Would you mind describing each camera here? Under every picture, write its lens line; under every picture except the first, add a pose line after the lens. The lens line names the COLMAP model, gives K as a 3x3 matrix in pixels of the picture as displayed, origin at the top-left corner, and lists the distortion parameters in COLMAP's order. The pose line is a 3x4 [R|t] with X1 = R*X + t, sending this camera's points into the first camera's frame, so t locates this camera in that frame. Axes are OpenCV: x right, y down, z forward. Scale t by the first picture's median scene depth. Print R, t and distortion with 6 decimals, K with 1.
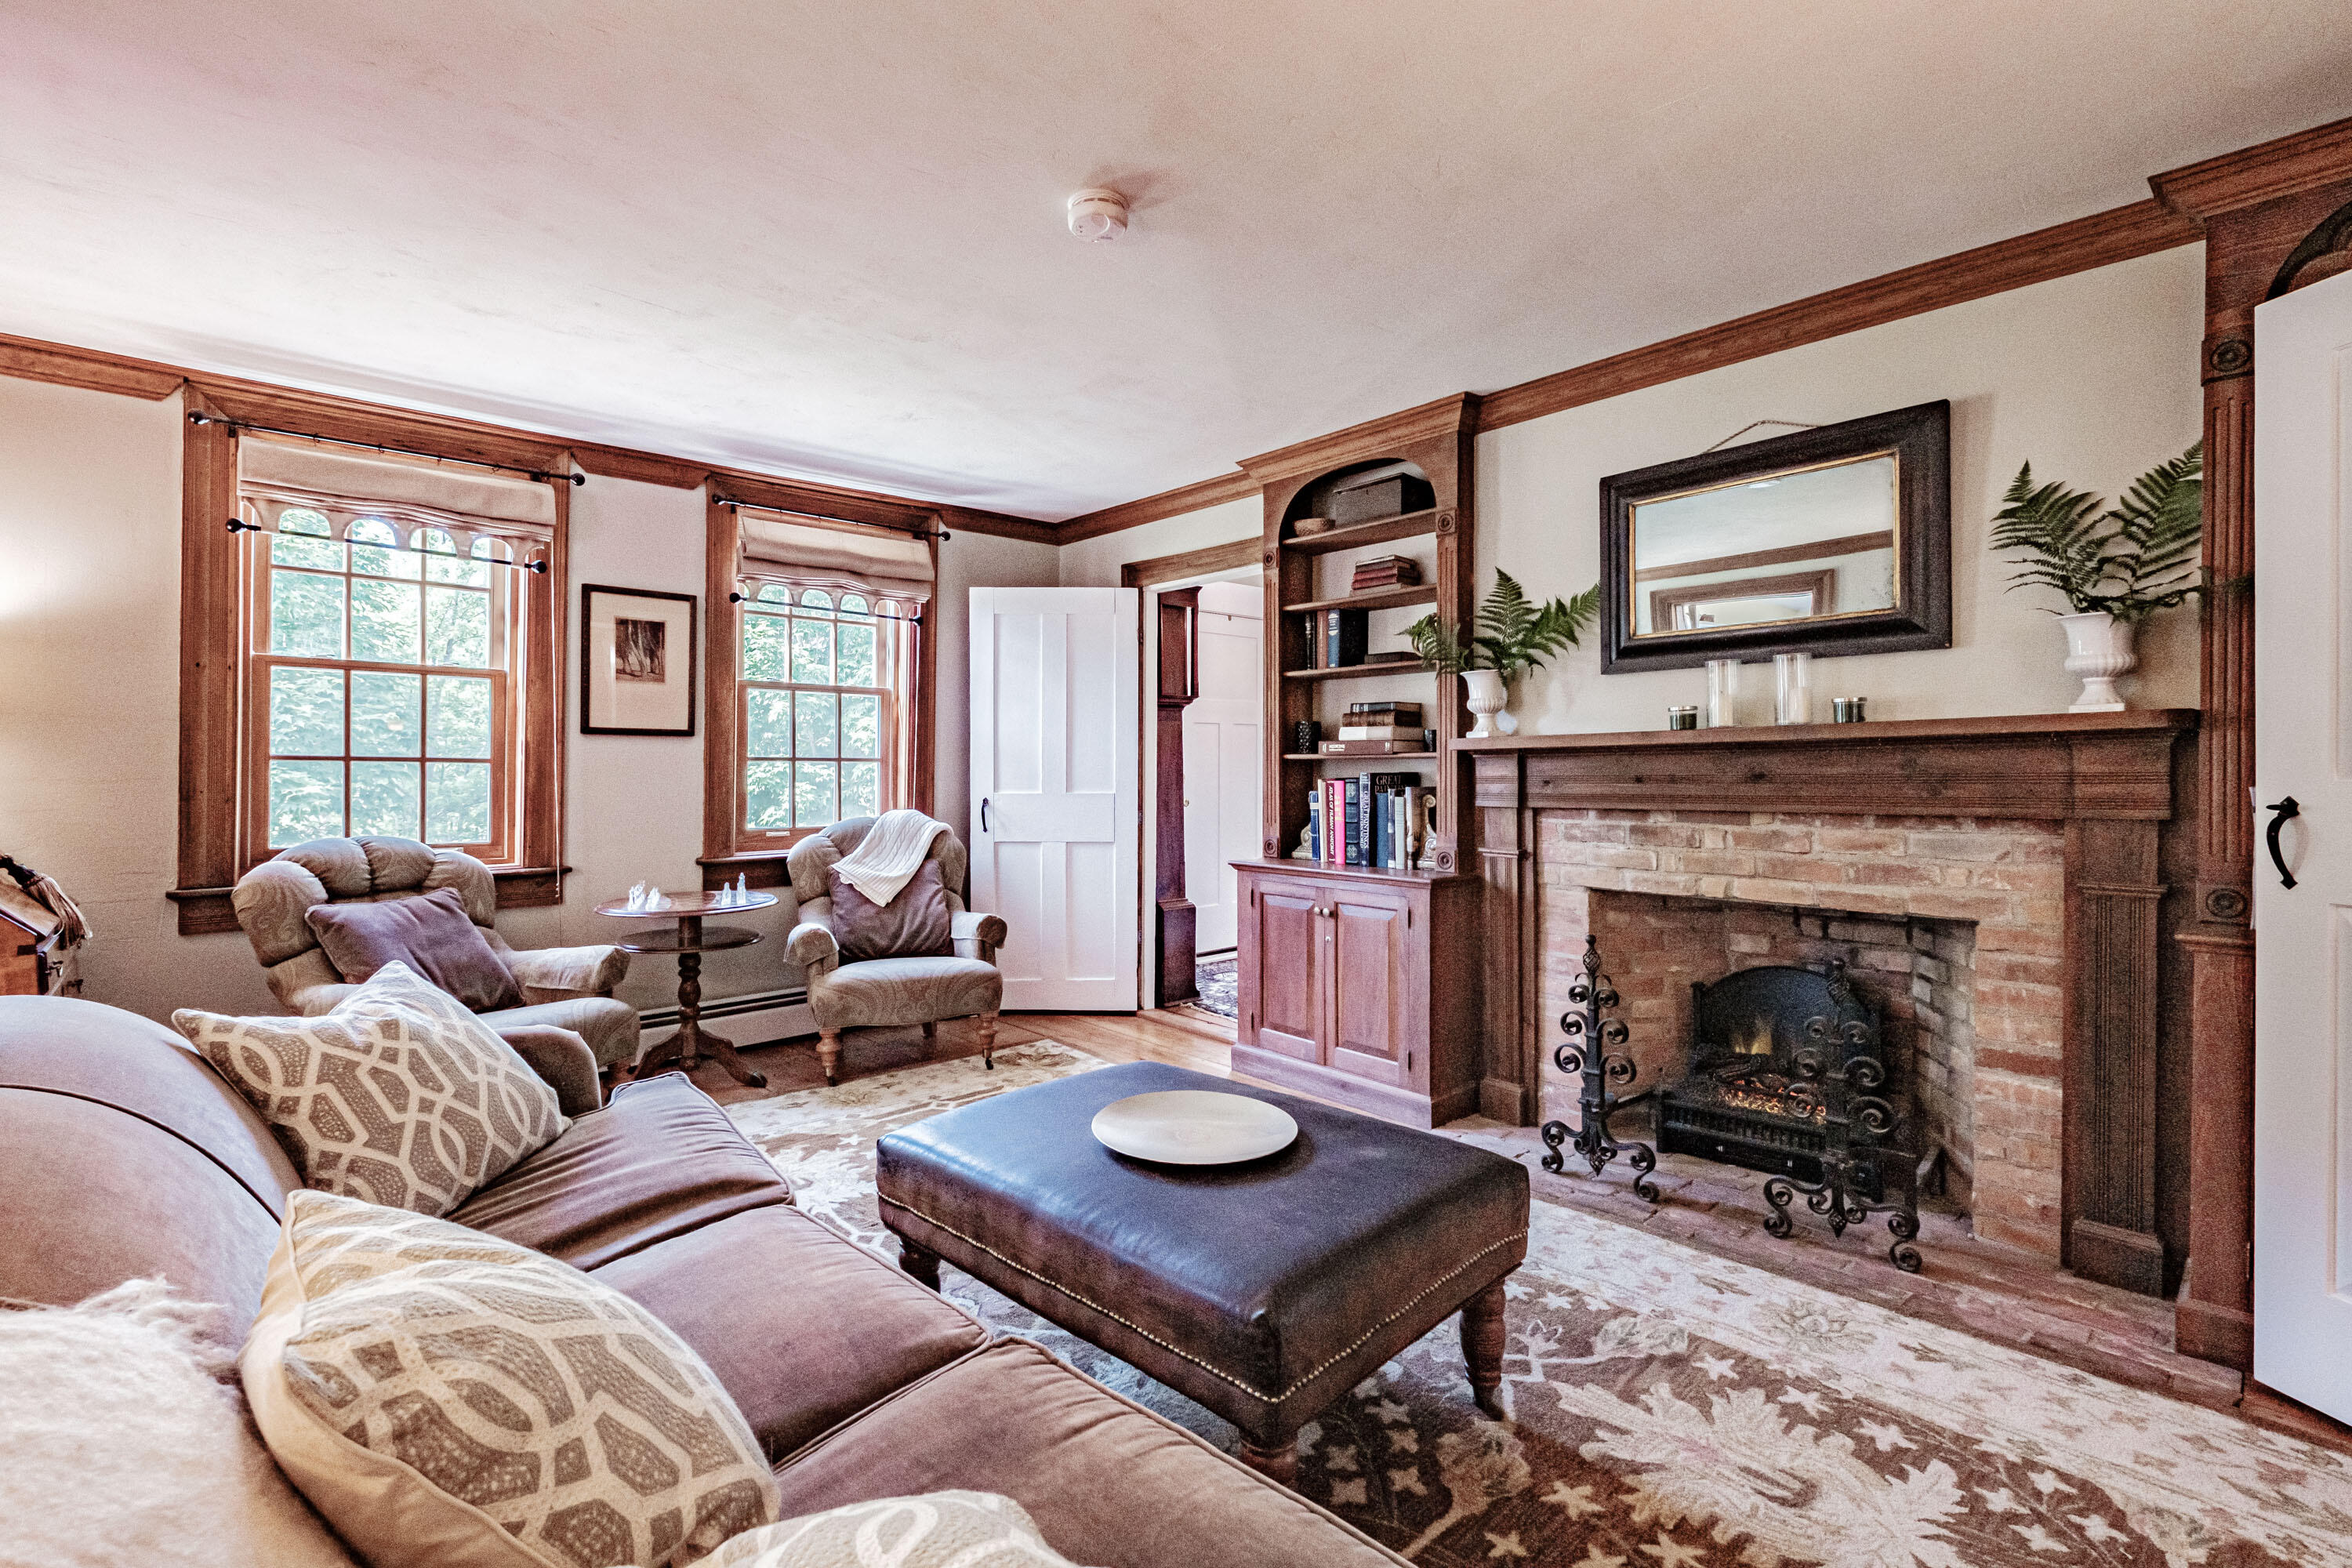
lens RADIAL K [[1084.8, 0, 1160.5], [0, 1084.8, 777.3], [0, 0, 1]] dist [0.003279, -0.000250]
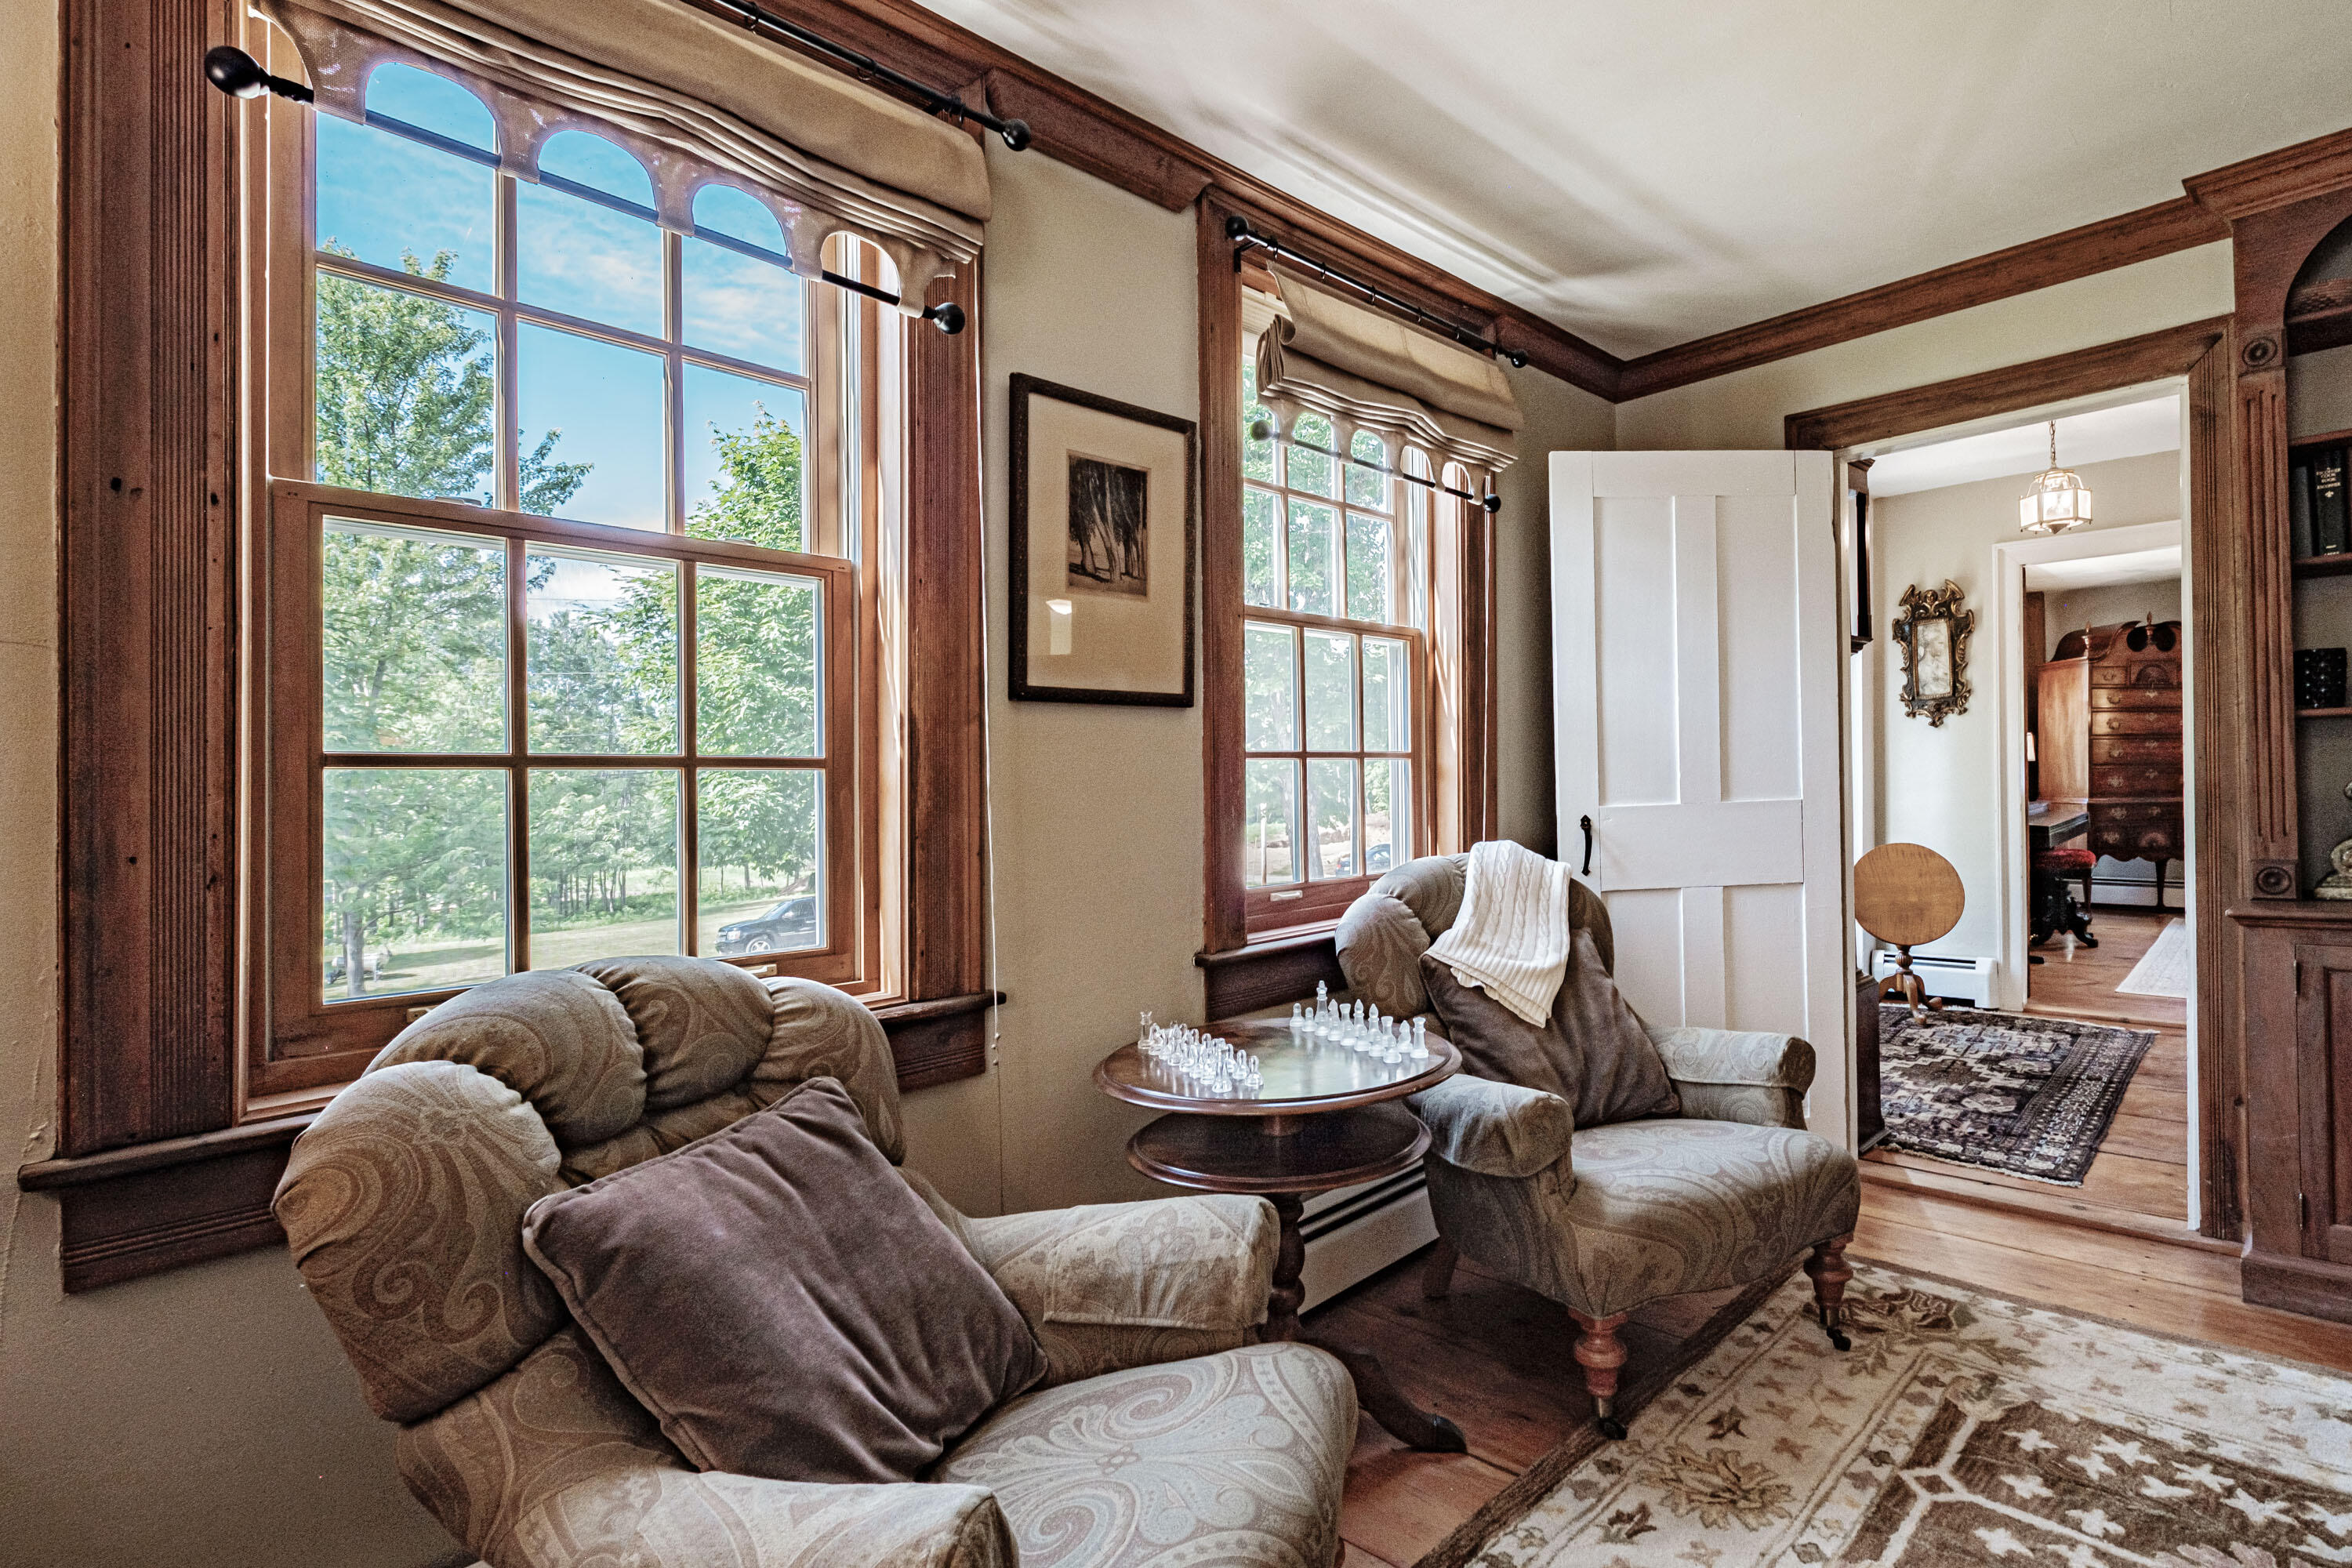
lens RADIAL K [[1042.3, 0, 1176.0], [0, 1042.3, 784.0], [0, 0, 1]] dist [0.001580, 0.000956]
pose [[0.992772, -0.032414, 0.115559, -0.521405], [0.035200, 0.999135, -0.022146, 0.008038], [-0.114741, 0.026053, 0.993054, 0.558953]]
